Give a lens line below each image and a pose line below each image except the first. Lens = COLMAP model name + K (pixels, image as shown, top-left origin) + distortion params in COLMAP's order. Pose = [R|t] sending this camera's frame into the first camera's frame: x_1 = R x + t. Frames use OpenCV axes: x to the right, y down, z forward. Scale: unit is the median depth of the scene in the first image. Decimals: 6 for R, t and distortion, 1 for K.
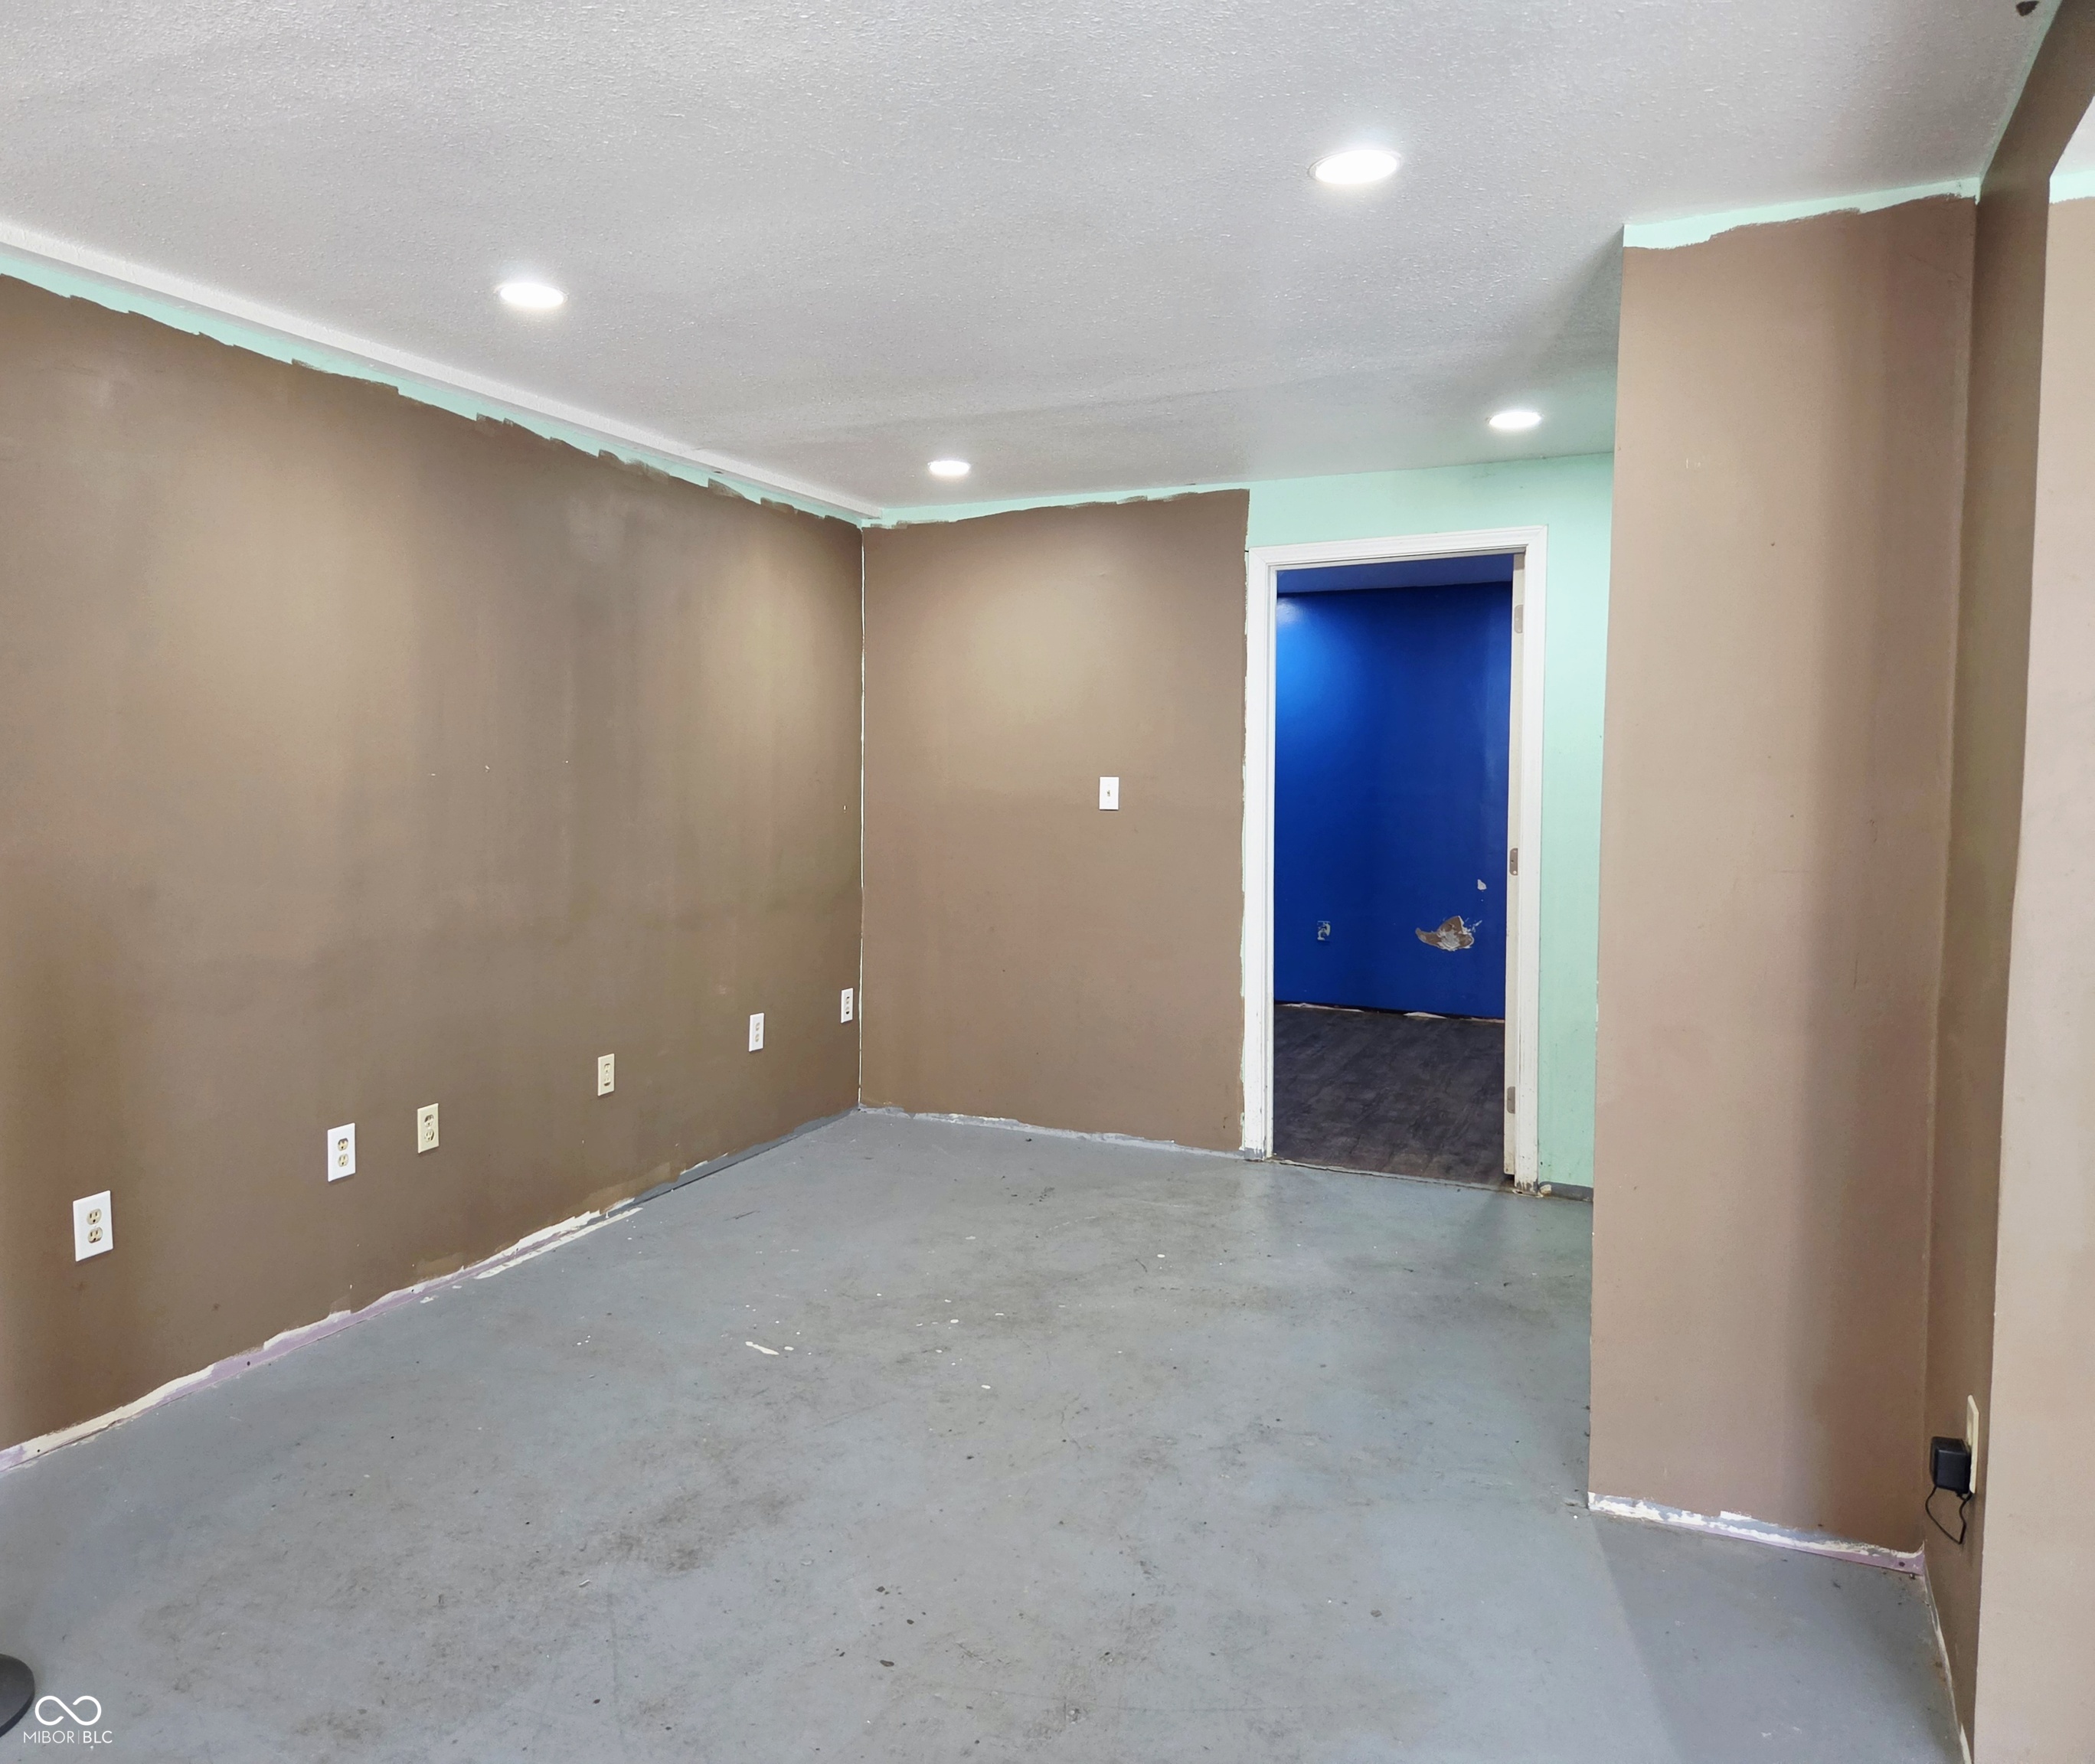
lens RADIAL K [[1442.9, 0, 1043.6], [0, 1442.9, 844.8], [0, 0, 1]] dist [0.081990, -0.056896]
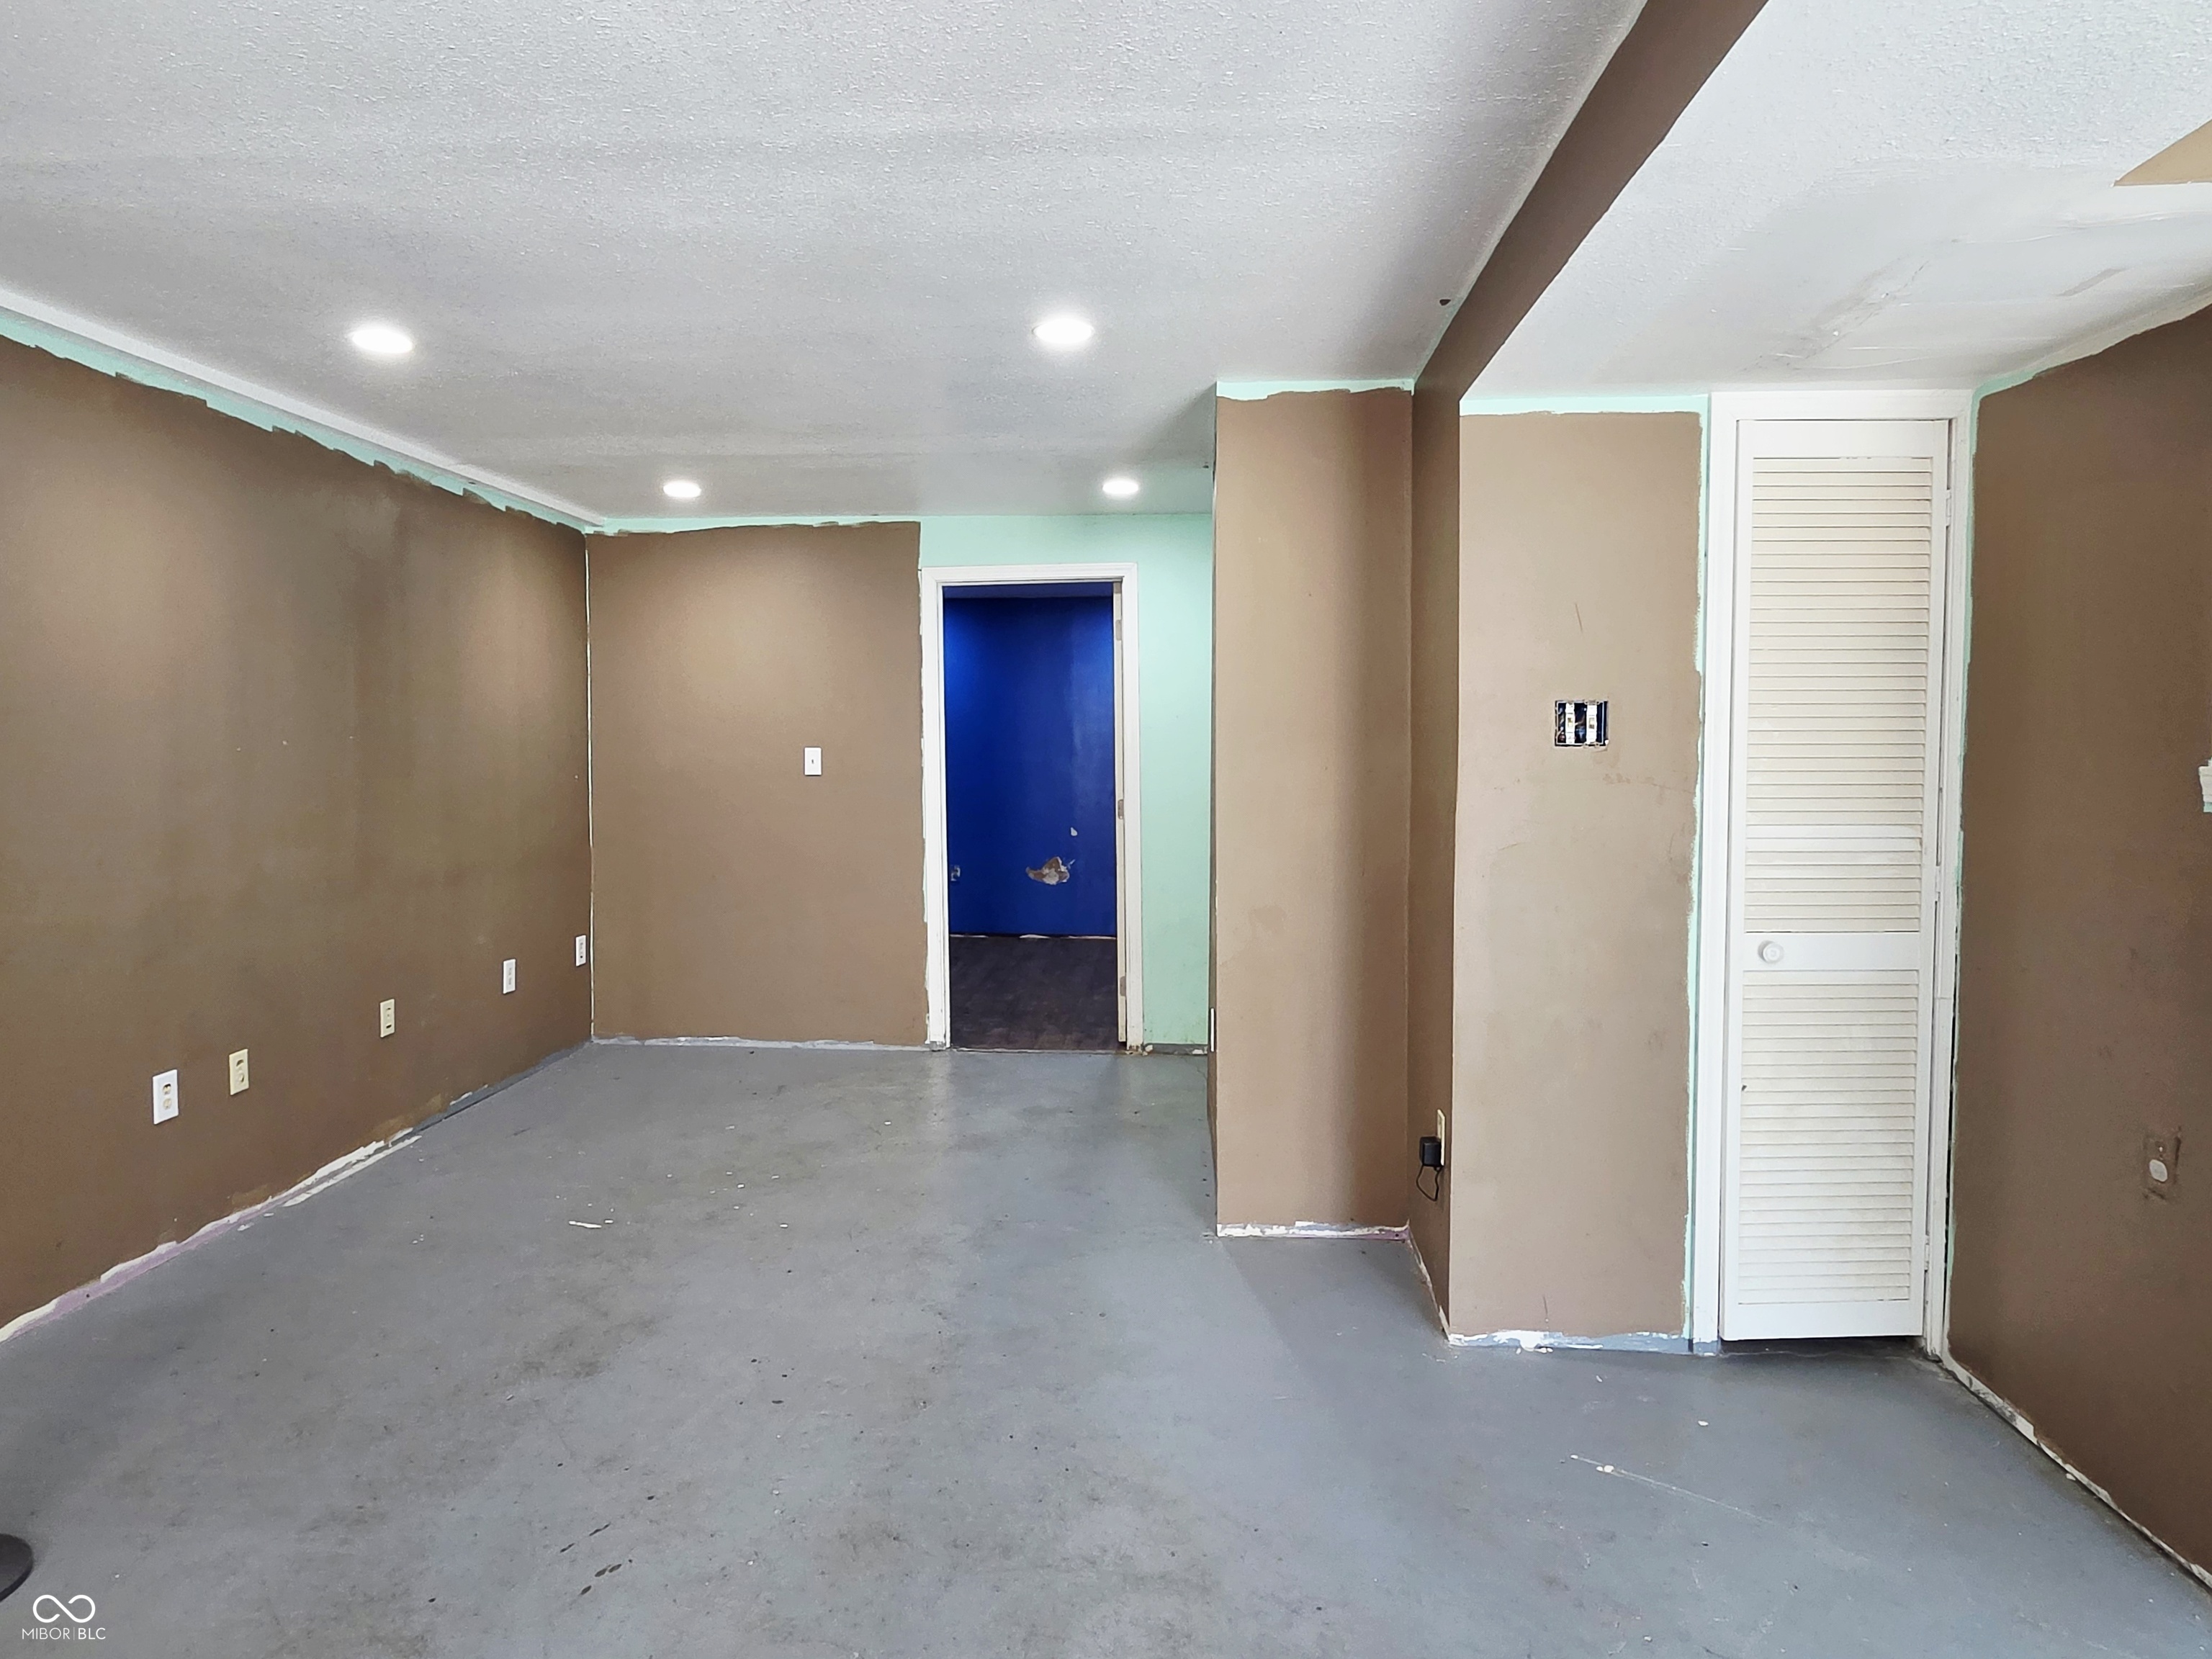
lens RADIAL K [[1355.6, 0, 1108.2], [0, 1355.6, 788.1], [0, 0, 1]] dist [0.050079, -0.032783]
pose [[0.926866, -0.018439, 0.374938, -0.180318], [0.026208, 0.999534, -0.015632, 0.012983], [-0.374475, 0.024315, 0.926918, -0.184444]]
